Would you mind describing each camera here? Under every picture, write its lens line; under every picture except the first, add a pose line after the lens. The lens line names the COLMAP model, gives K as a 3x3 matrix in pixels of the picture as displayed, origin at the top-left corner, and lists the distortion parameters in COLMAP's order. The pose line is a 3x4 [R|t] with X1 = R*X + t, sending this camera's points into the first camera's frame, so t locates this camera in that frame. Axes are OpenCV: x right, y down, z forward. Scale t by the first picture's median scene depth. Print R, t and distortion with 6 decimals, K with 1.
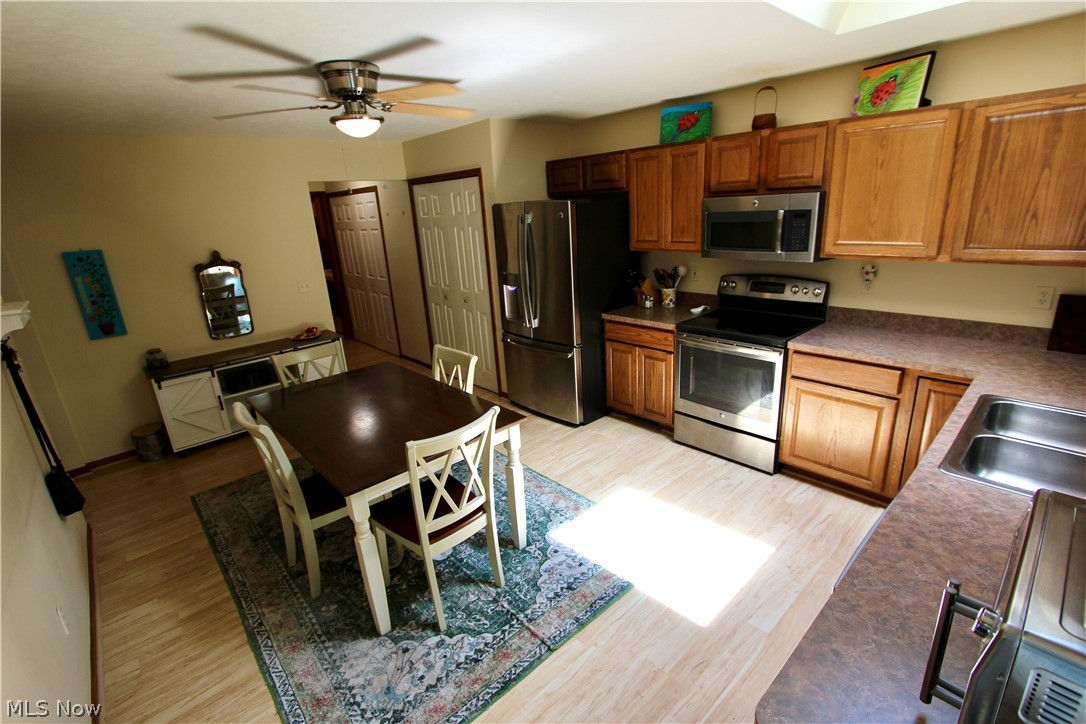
lens RADIAL K [[496.2, 0, 549.4], [0, 496.2, 356.4], [0, 0, 1]] dist [-0.011989, 0.001217]
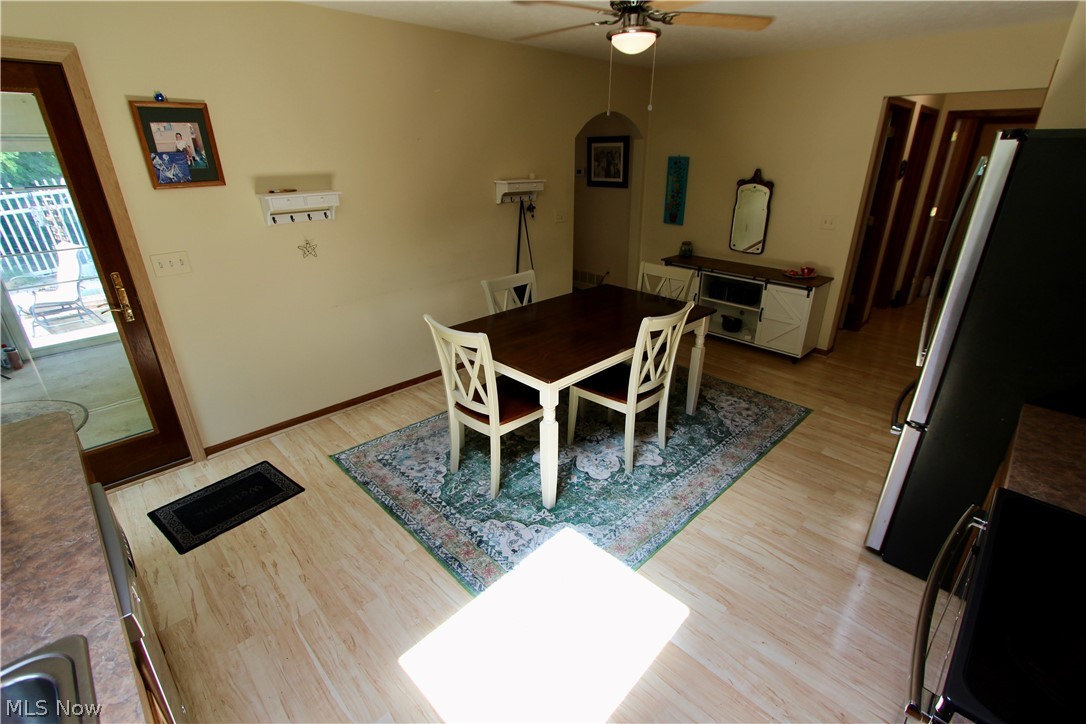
lens RADIAL K [[505.5, 0, 559.5], [0, 505.5, 363.3], [0, 0, 1]] dist [-0.016260, 0.000193]
pose [[0.049723, 0.441758, -0.895755, 0.736264], [-0.303704, 0.861082, 0.407800, -0.270327], [0.951468, 0.251768, 0.176979, 0.830038]]
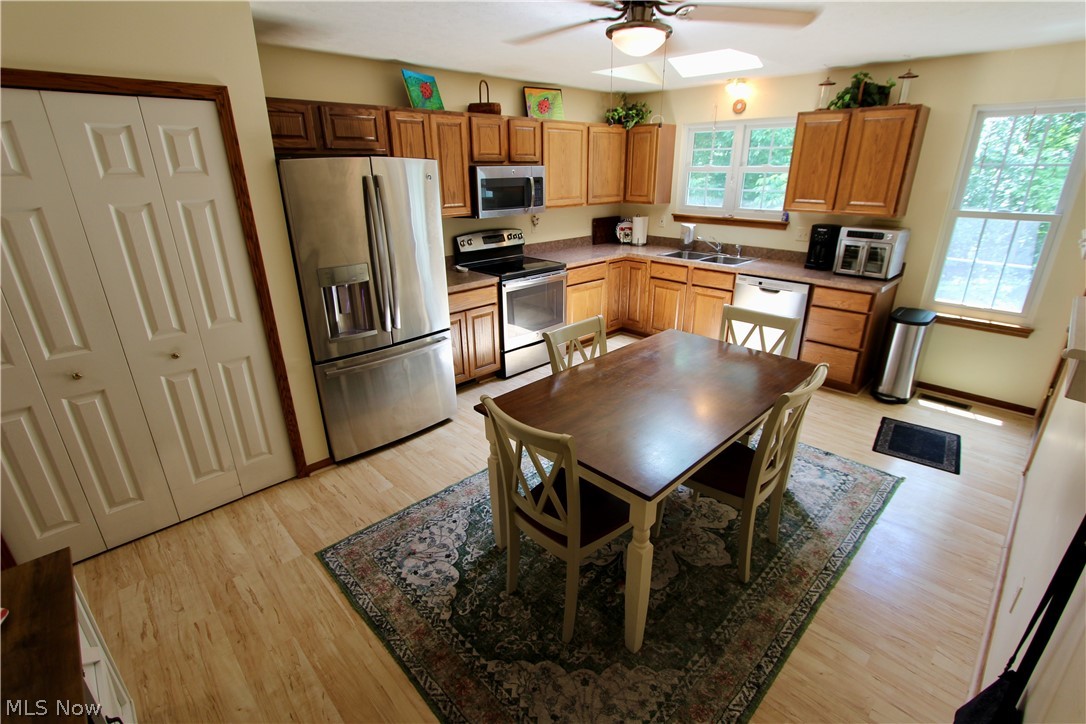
lens RADIAL K [[496.2, 0, 549.4], [0, 496.2, 356.4], [0, 0, 1]] dist [-0.011989, 0.001217]
pose [[-0.018674, -0.301733, 0.953210, -1.249759], [0.305584, 0.906032, 0.292786, -0.274743], [-0.951982, 0.296753, 0.075286, 1.191017]]
